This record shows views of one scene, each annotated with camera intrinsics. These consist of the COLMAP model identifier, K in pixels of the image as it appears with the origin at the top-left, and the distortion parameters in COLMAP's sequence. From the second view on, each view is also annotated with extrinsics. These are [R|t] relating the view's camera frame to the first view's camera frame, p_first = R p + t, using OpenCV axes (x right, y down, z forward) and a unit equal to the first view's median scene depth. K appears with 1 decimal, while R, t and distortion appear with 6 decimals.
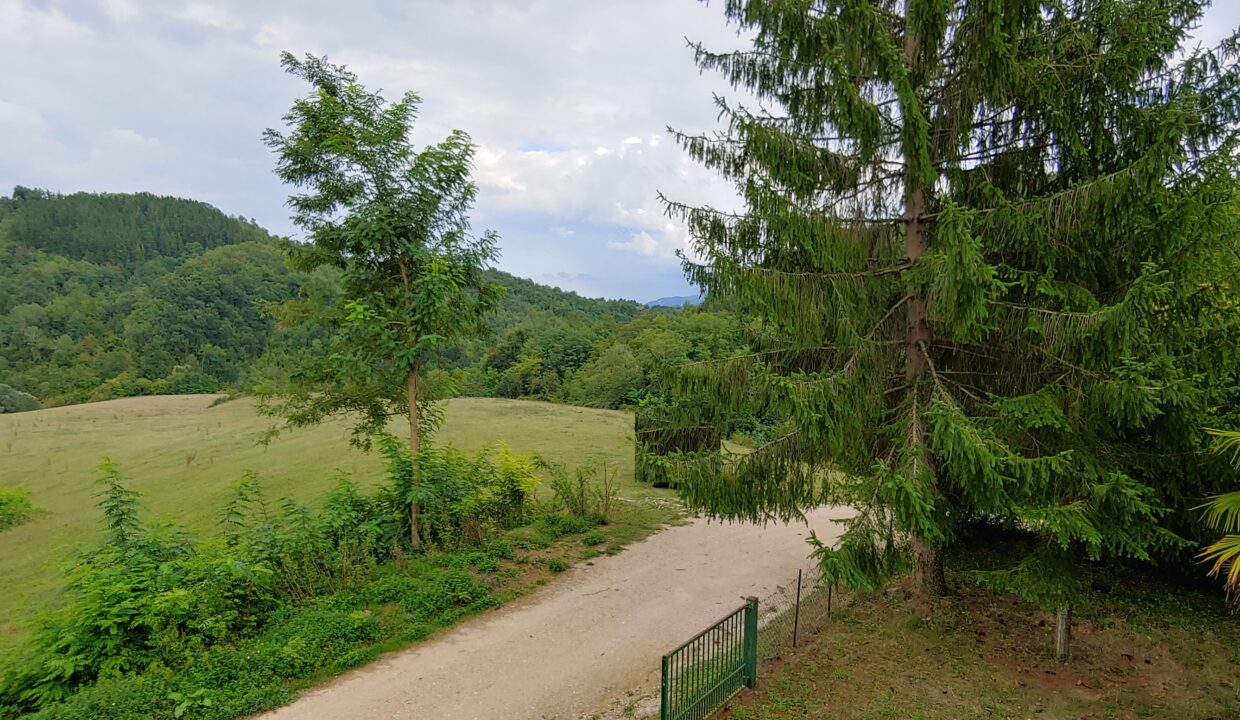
lens RADIAL K [[726.1, 0, 624.2], [0, 726.1, 361.2], [0, 0, 1]] dist [-0.013420, 0.003775]
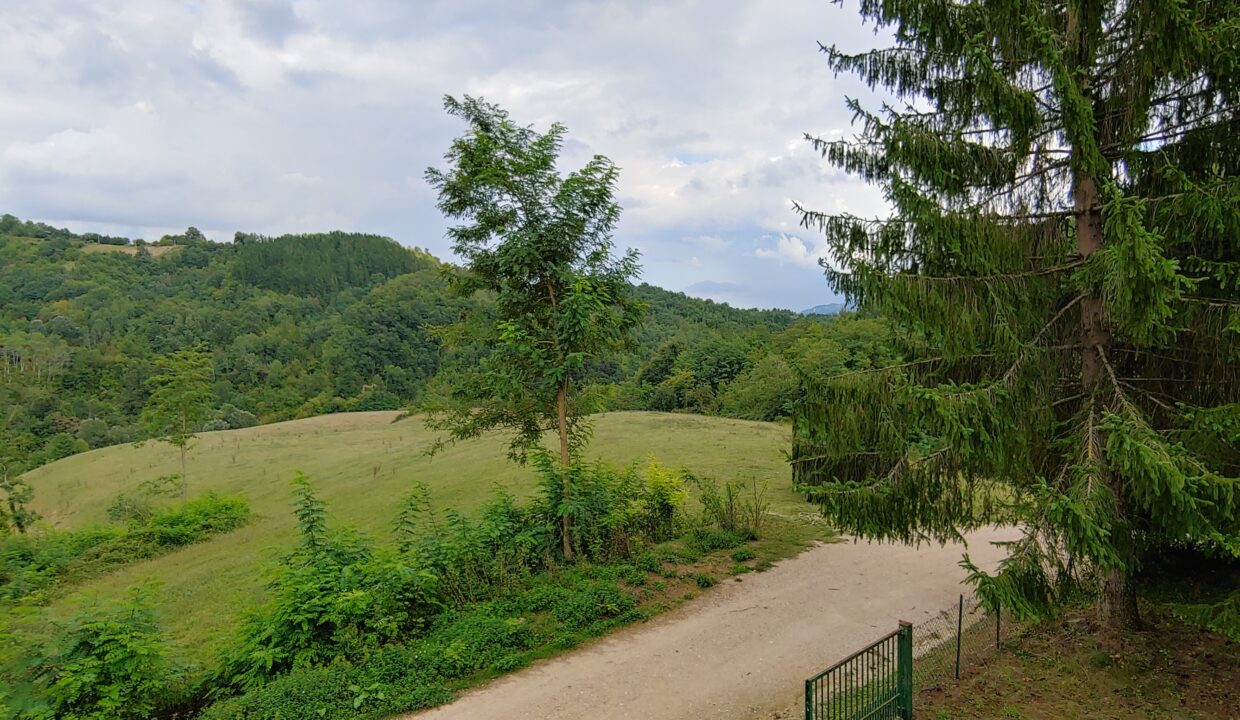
lens RADIAL K [[725.0, 0, 625.5], [0, 725.0, 360.6], [0, 0, 1]] dist [-0.012352, 0.003127]
pose [[0.977789, -0.026463, -0.207916, 0.019304], [0.022788, 0.999539, -0.020052, -0.003647], [0.208351, 0.014869, 0.977941, -0.000924]]
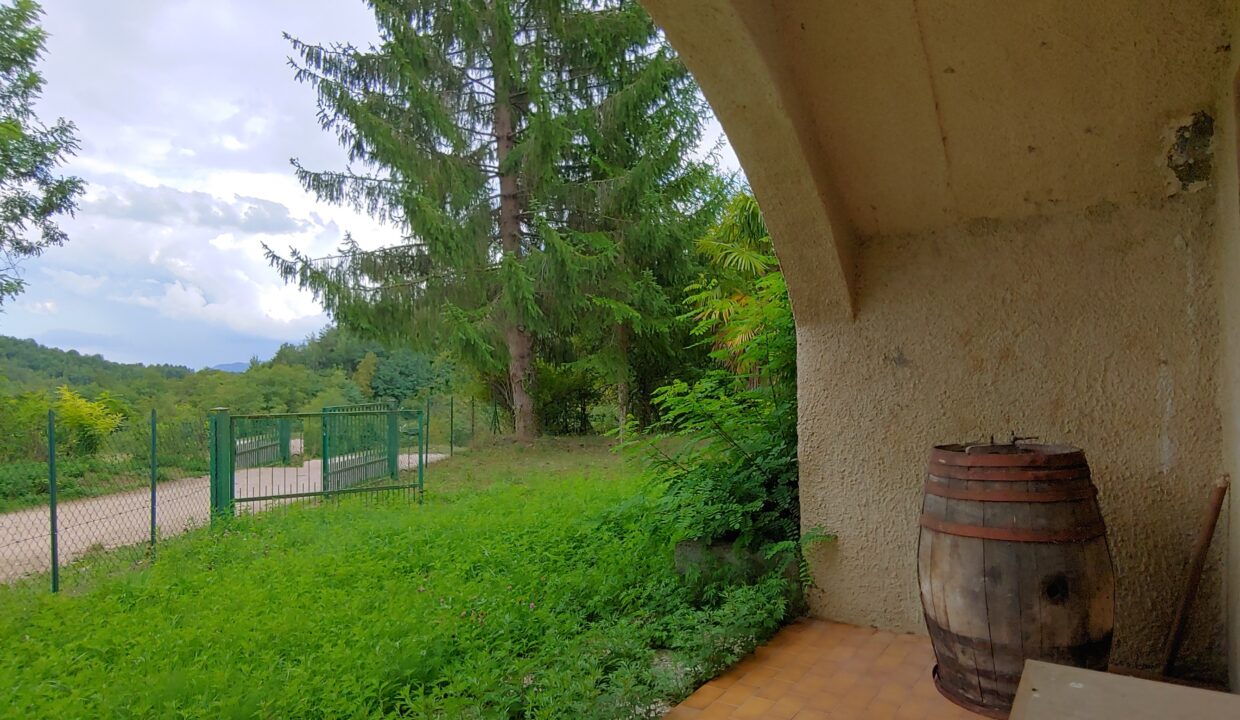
lens RADIAL K [[726.1, 0, 624.2], [0, 726.1, 361.2], [0, 0, 1]] dist [-0.013420, 0.003775]
pose [[0.846023, -0.013145, 0.532984, -0.097173], [0.061061, 0.995507, -0.072371, 0.289855], [-0.529638, 0.093772, 0.843024, -0.134959]]
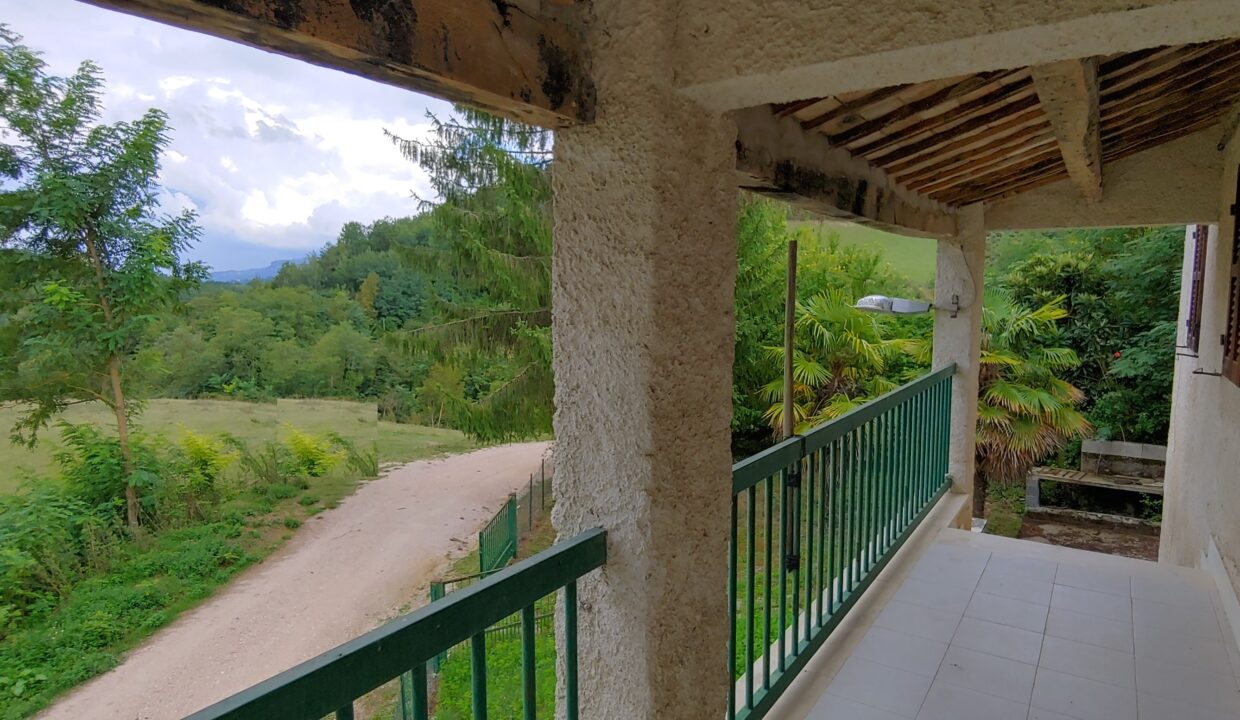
lens RADIAL K [[726.1, 0, 624.2], [0, 726.1, 361.2], [0, 0, 1]] dist [-0.013420, 0.003775]
pose [[0.843133, -0.072752, 0.532761, -0.282862], [0.052736, 0.997216, 0.052717, 0.010207], [-0.535113, -0.016352, 0.844622, -0.218103]]
